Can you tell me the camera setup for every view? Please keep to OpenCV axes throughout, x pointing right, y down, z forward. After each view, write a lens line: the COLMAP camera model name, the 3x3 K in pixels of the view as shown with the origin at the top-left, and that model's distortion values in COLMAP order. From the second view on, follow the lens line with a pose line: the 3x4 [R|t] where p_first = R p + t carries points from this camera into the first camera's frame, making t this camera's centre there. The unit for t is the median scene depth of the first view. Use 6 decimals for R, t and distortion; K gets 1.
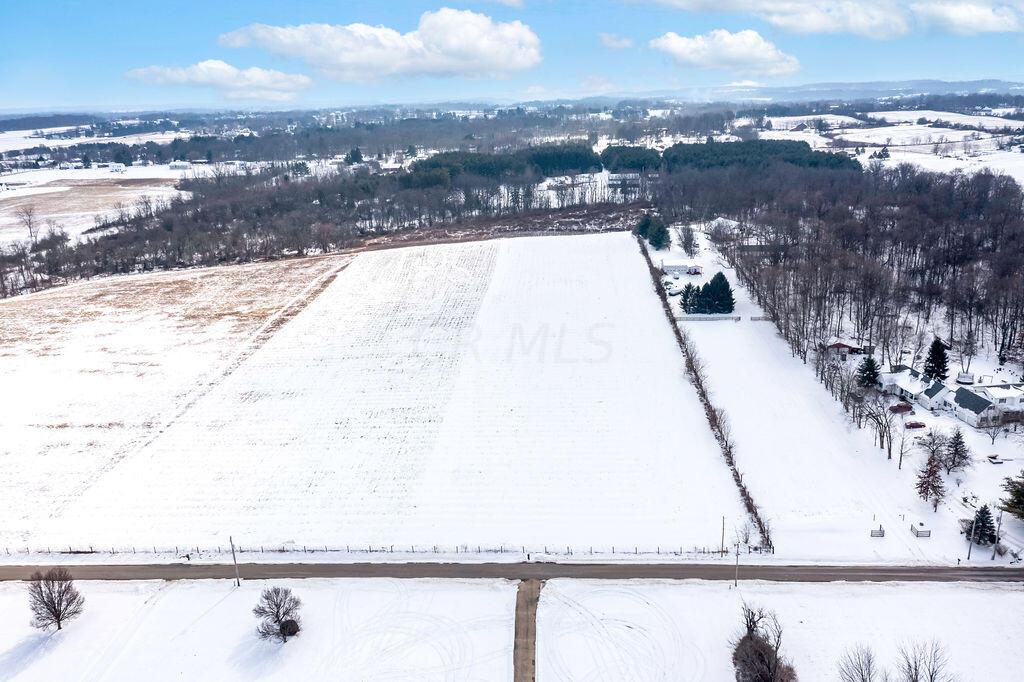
lens RADIAL K [[860.7, 0, 512.0], [0, 860.7, 341.0], [0, 0, 1]] dist [0.002741, 0.004284]
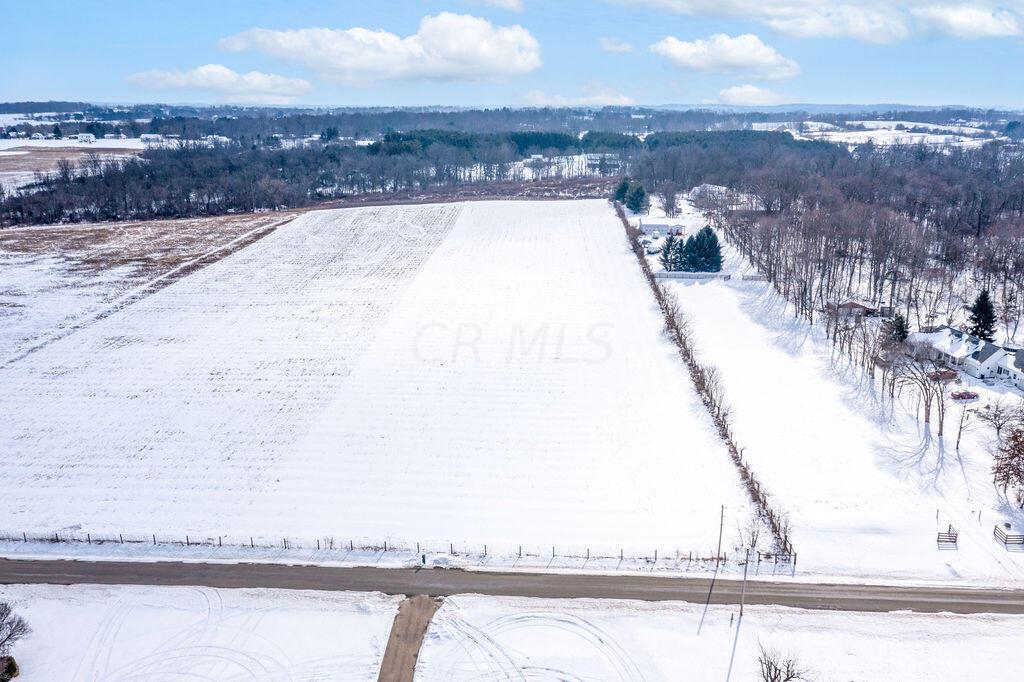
lens RADIAL K [[860.7, 0, 512.0], [0, 860.7, 341.0], [0, 0, 1]] dist [0.002741, 0.004284]
pose [[0.999034, 0.032967, 0.029065, 0.039117], [-0.033271, 0.999396, 0.010023, 0.048385], [-0.028717, -0.010981, 0.999527, 0.219382]]
